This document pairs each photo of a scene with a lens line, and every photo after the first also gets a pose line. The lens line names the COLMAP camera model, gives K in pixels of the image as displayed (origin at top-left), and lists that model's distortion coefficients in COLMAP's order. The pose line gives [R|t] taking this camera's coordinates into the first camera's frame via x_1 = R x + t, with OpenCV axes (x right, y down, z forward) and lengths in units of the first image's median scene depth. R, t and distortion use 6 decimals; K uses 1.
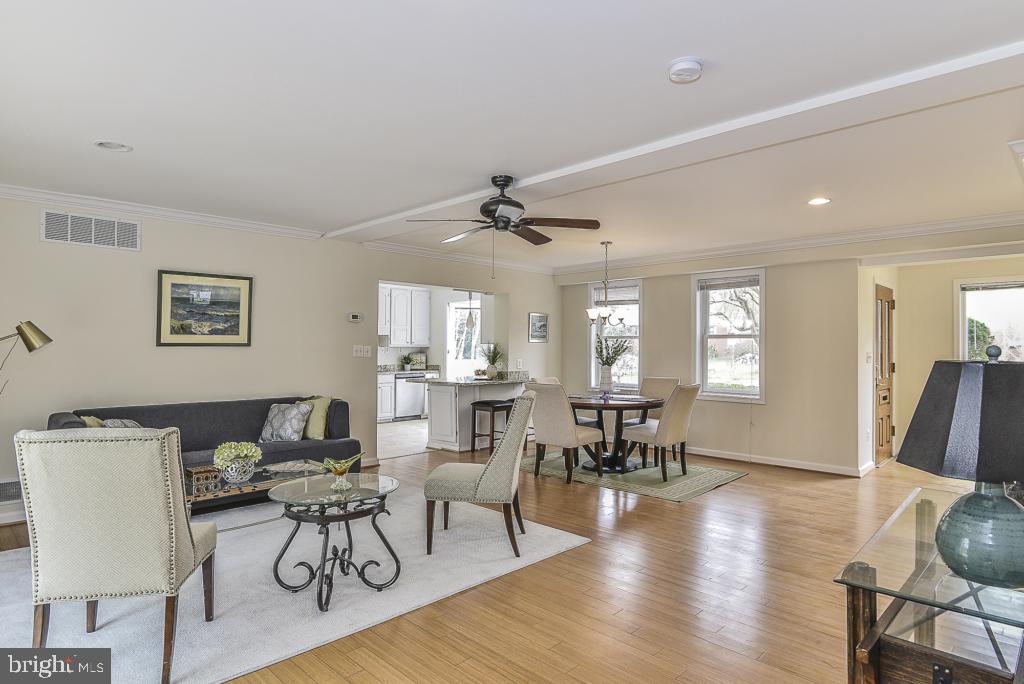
lens RADIAL K [[576.3, 0, 512.0], [0, 576.3, 342.0], [0, 0, 1]] dist [-0.024365, -0.000239]
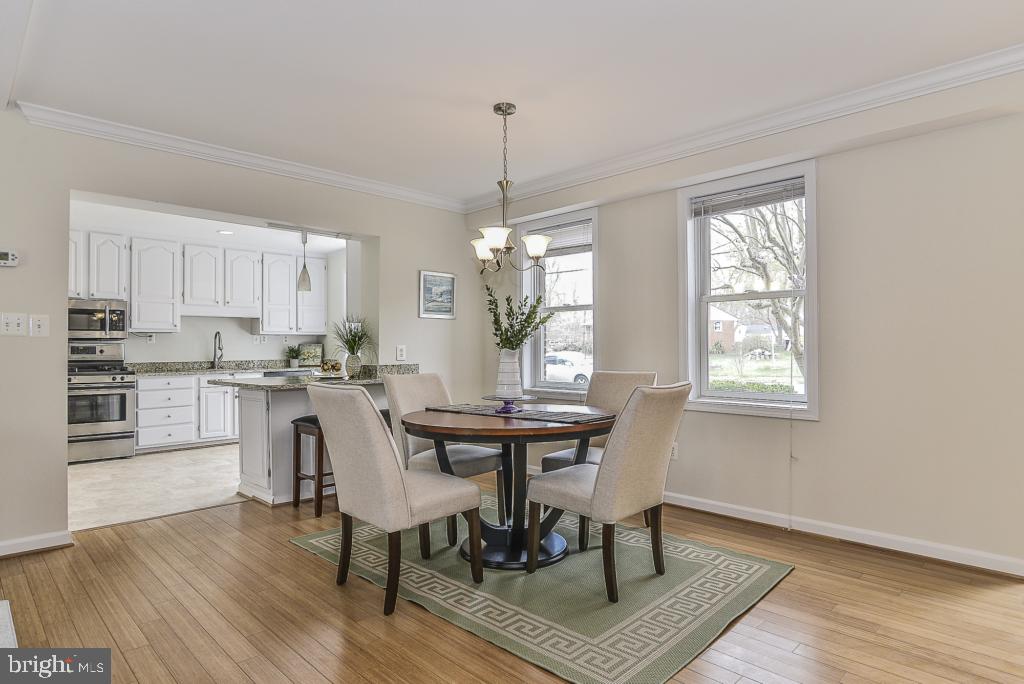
lens RADIAL K [[570.4, 0, 512.0], [0, 570.4, 342.0], [0, 0, 1]] dist [-0.012745, -0.000044]
pose [[0.999917, -0.009363, -0.008900, 0.164837], [0.009363, 0.999956, -0.000067, 0.033447], [0.008901, -0.000016, 0.999960, 0.473126]]
